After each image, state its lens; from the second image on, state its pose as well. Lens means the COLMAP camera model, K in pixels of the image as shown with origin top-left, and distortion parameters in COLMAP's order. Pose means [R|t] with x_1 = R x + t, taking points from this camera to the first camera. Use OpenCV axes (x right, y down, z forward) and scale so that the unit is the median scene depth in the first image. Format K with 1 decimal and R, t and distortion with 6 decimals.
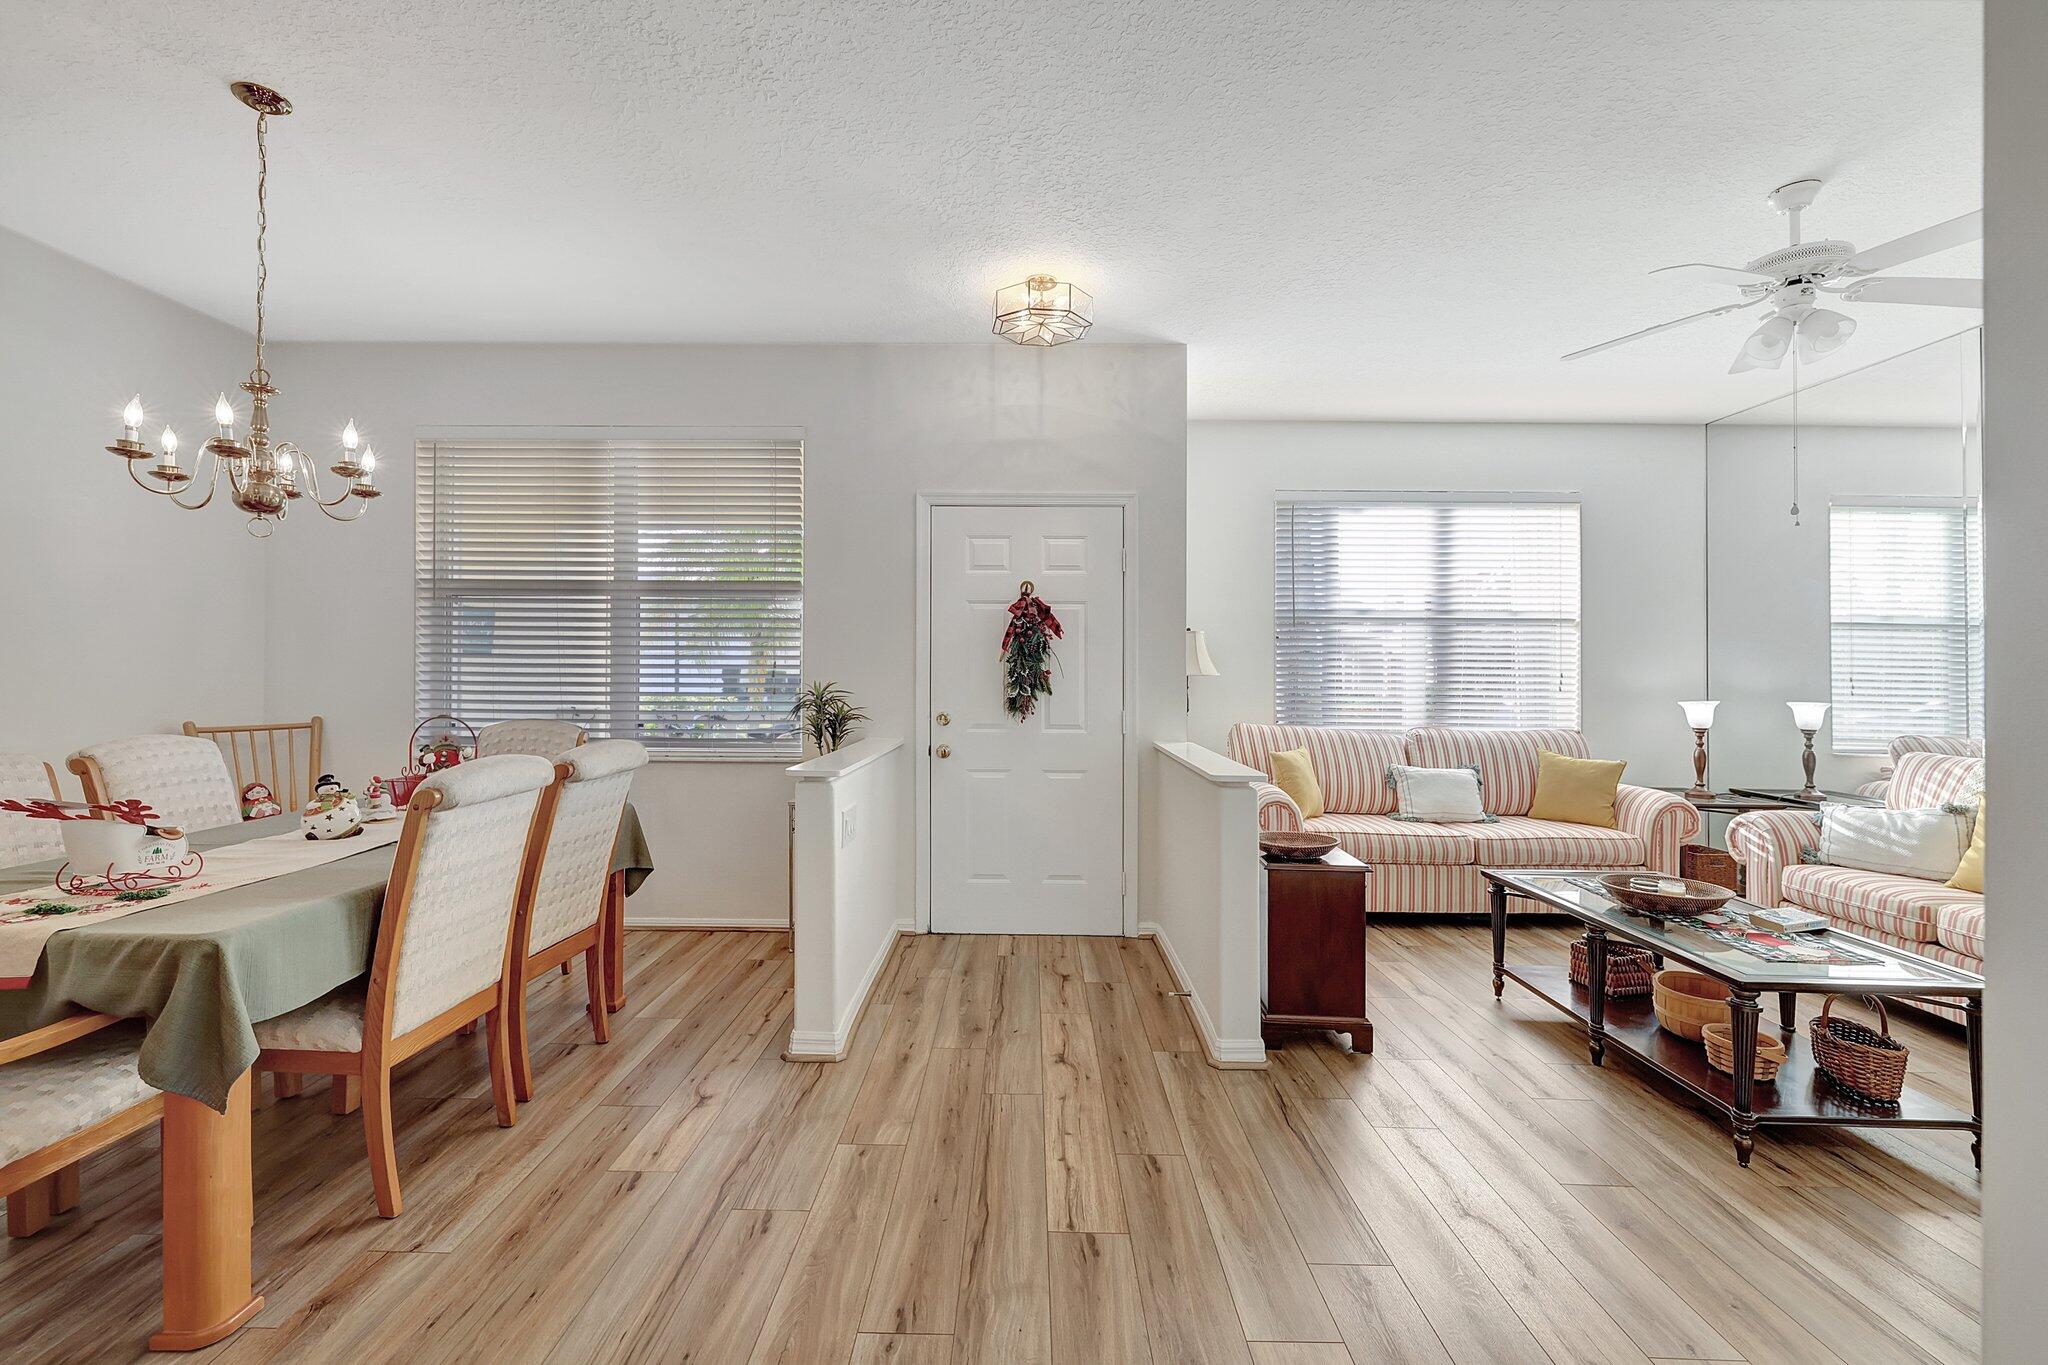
lens RADIAL K [[858.8, 0, 1019.1], [0, 858.8, 665.4], [0, 0, 1]] dist [-0.001975, -0.000417]
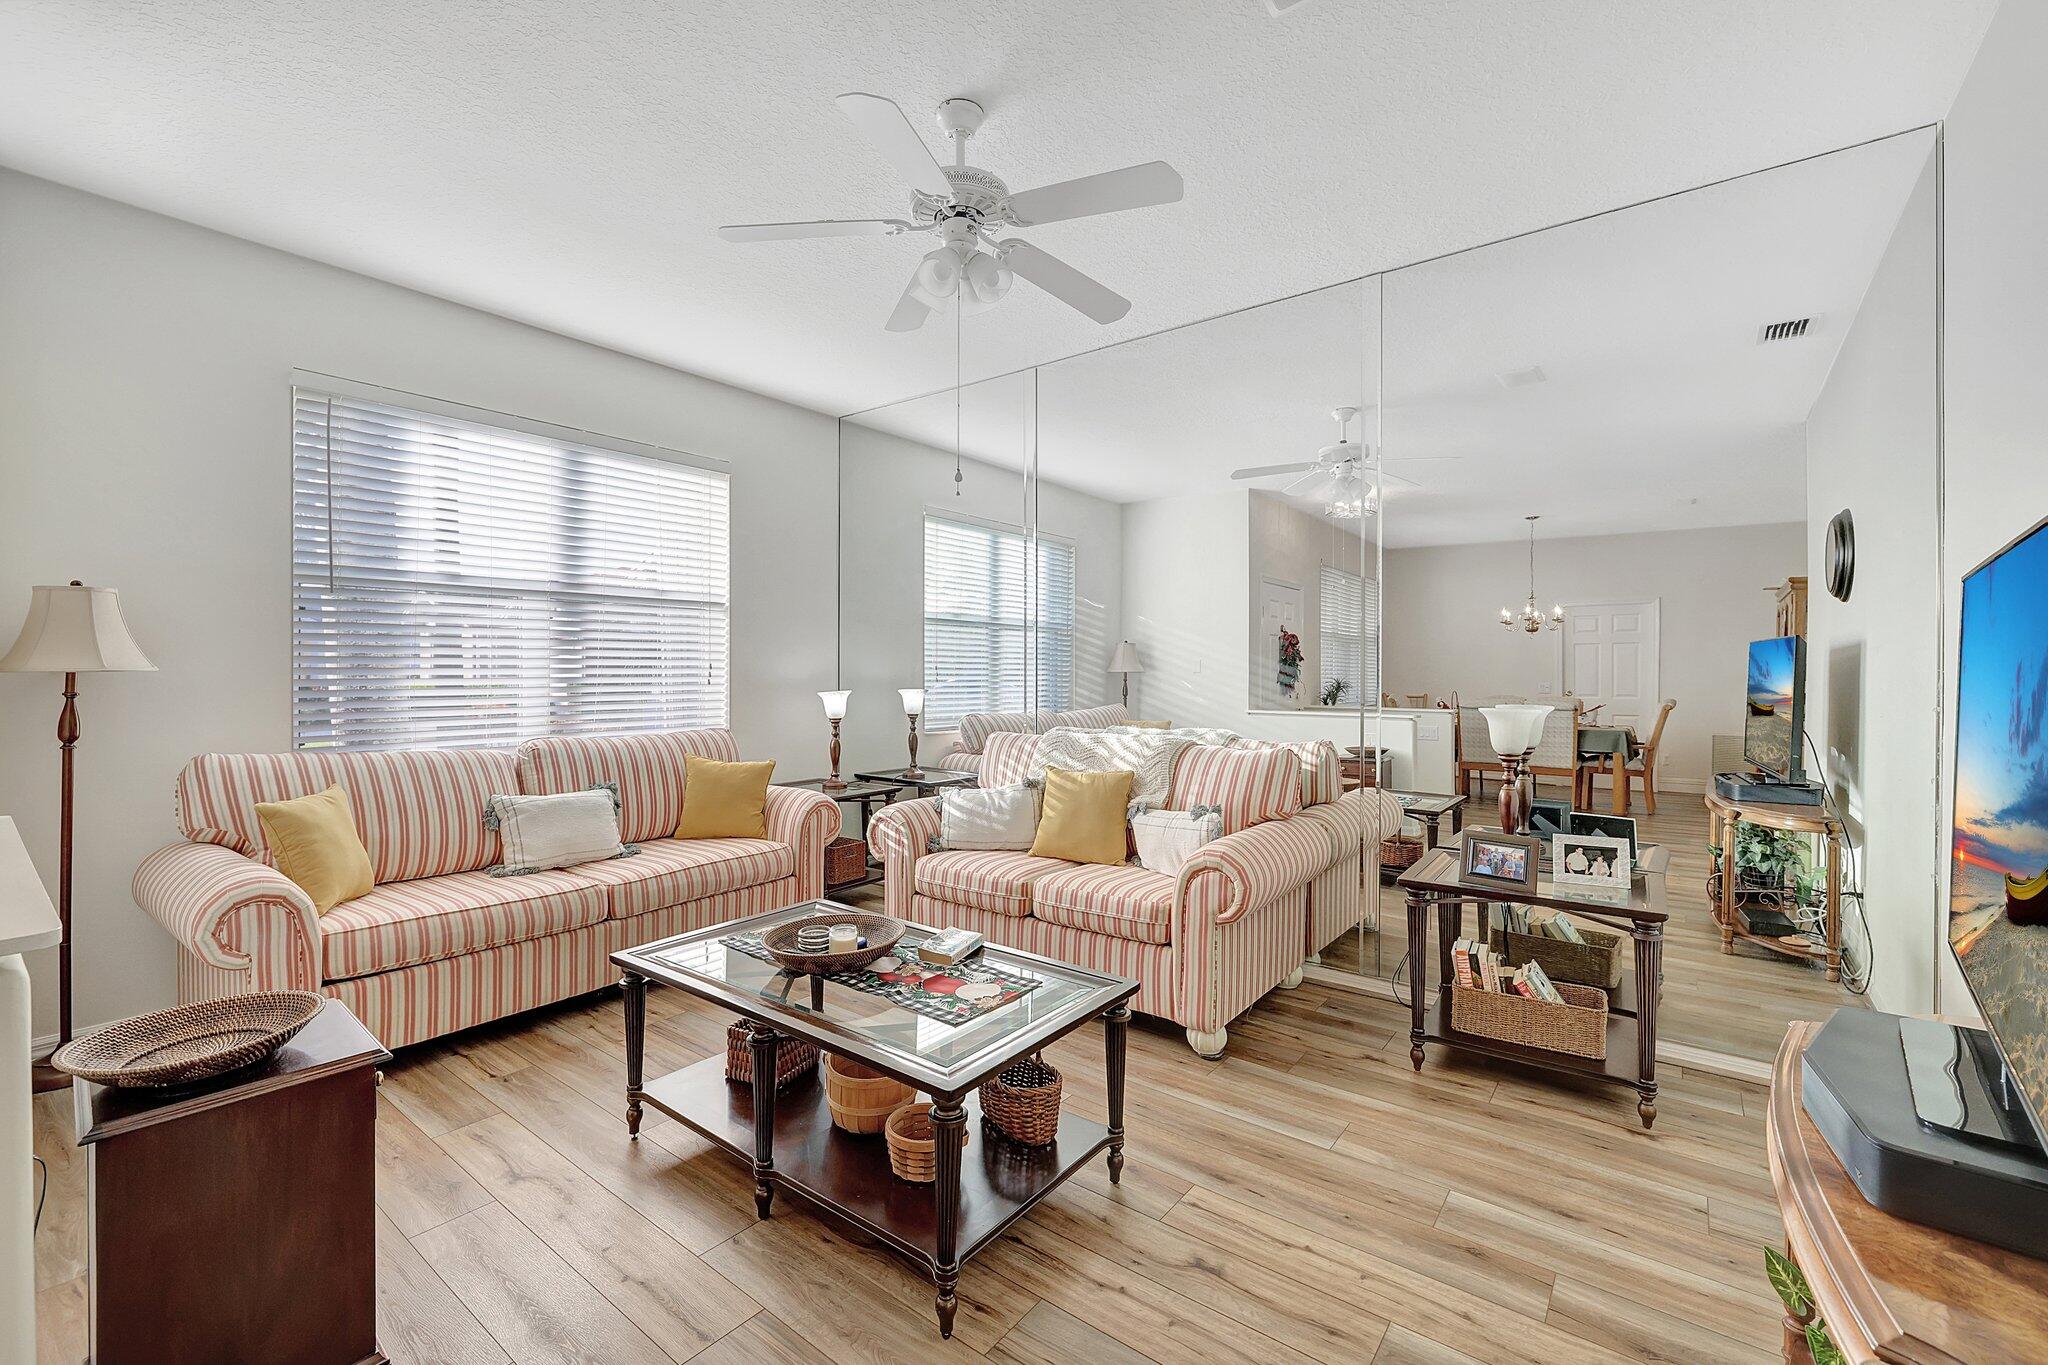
lens RADIAL K [[864.7, 0, 1029.1], [0, 864.7, 651.6], [0, 0, 1]] dist [-0.000374, -0.000106]
pose [[0.602287, 0.004696, 0.798266, 0.200767], [-0.001275, 0.999987, -0.004921, 0.000732], [-0.798279, 0.001946, 0.602285, 0.339949]]
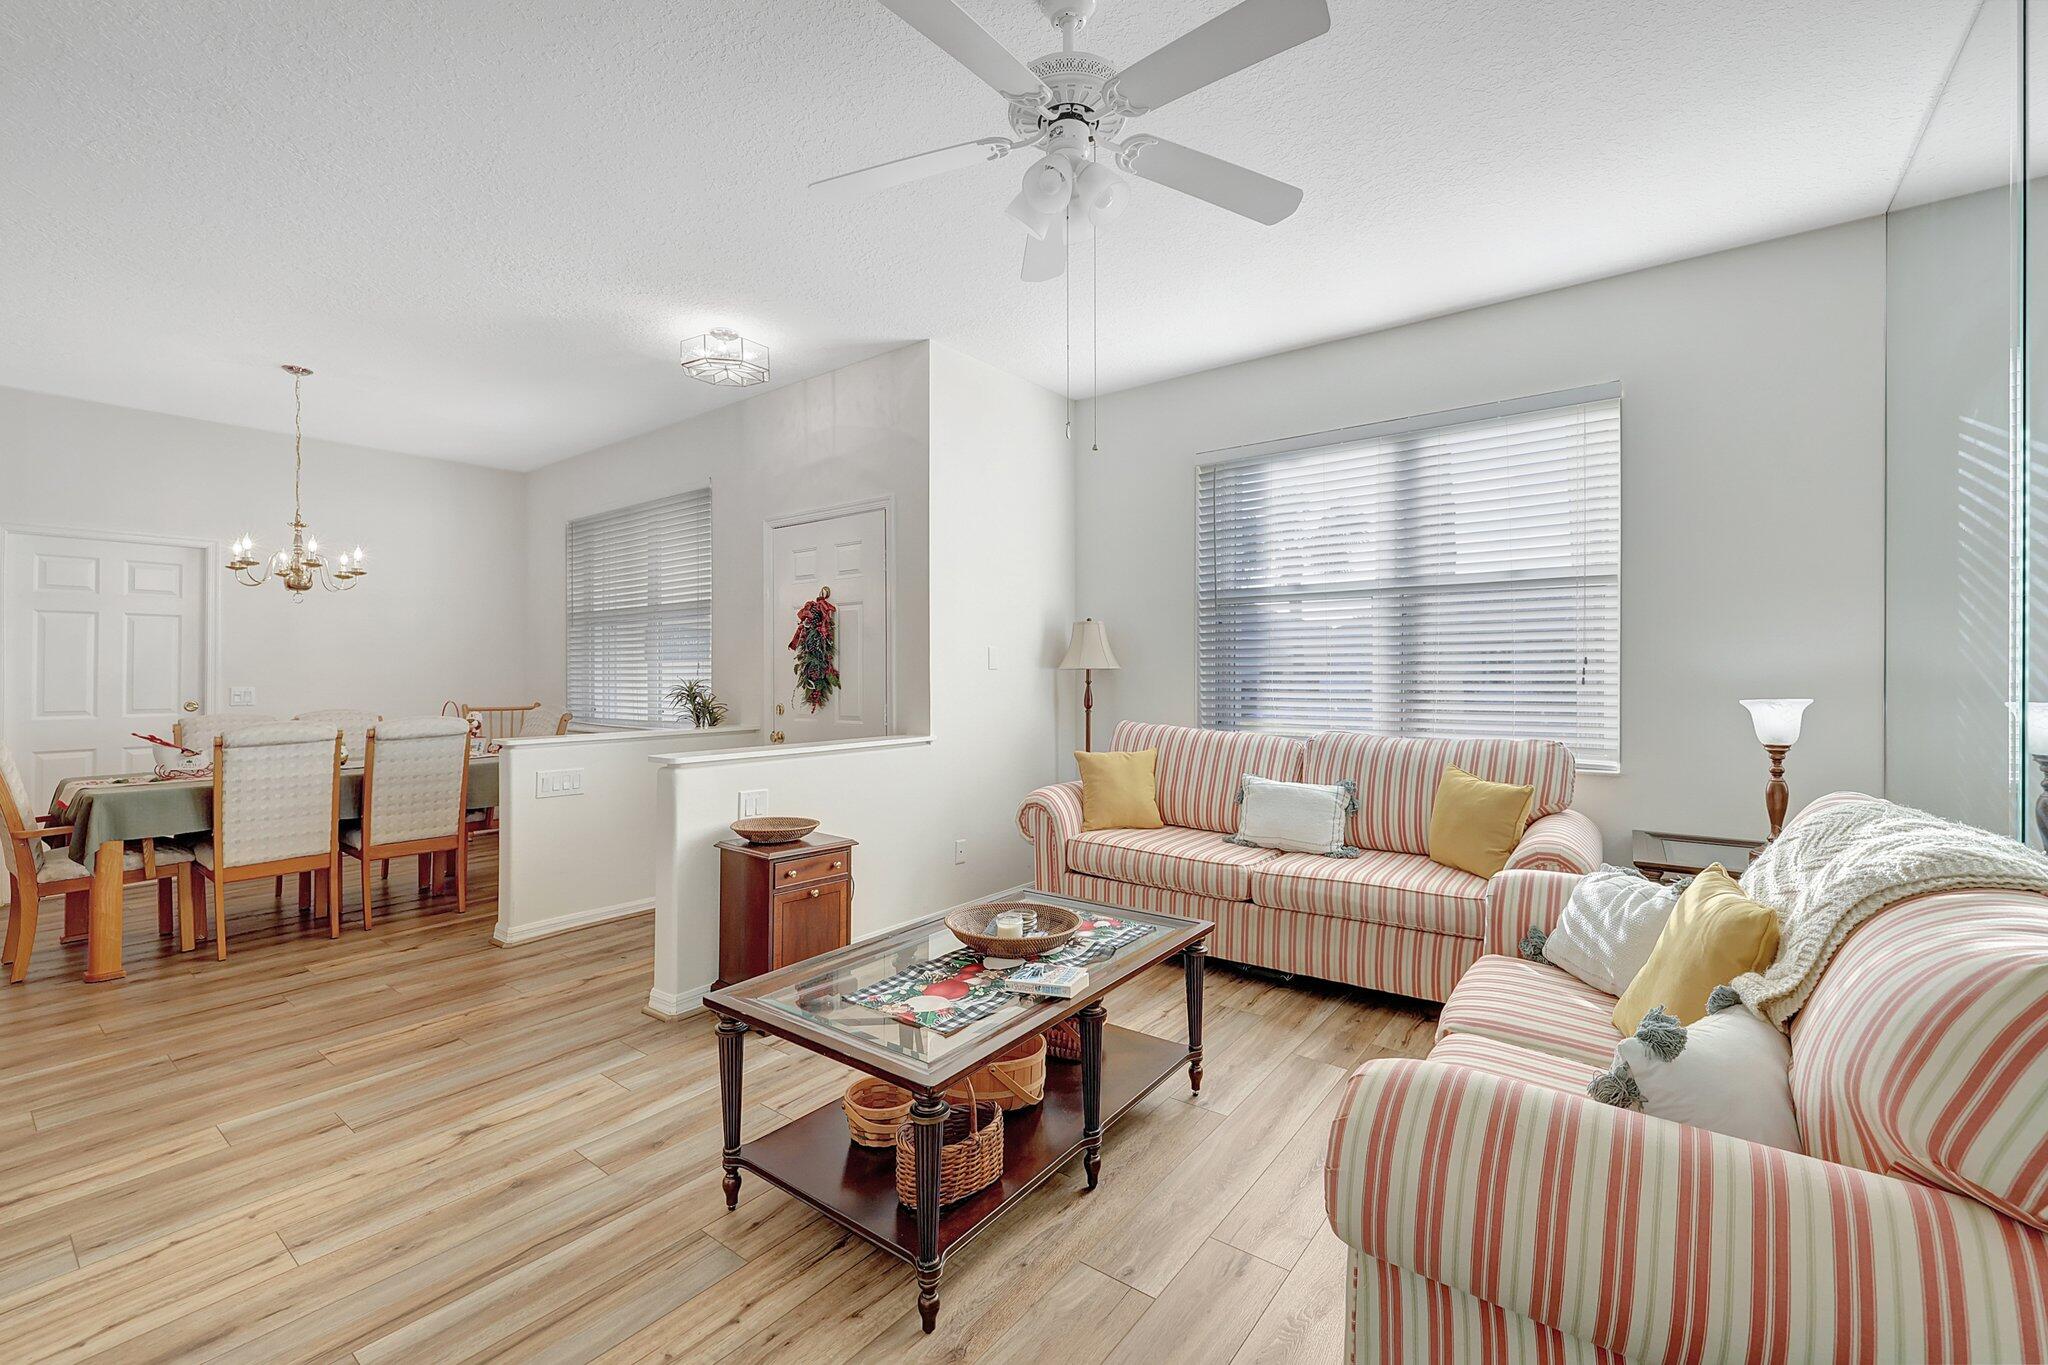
lens RADIAL K [[867.6, 0, 1007.0], [0, 867.6, 667.7], [0, 0, 1]] dist [0.000521, 0.000010]
pose [[0.800219, -0.016165, -0.599491, 1.122001], [0.017115, 0.999845, -0.004115, 0.019823], [0.599464, -0.006968, 0.800371, 0.308769]]
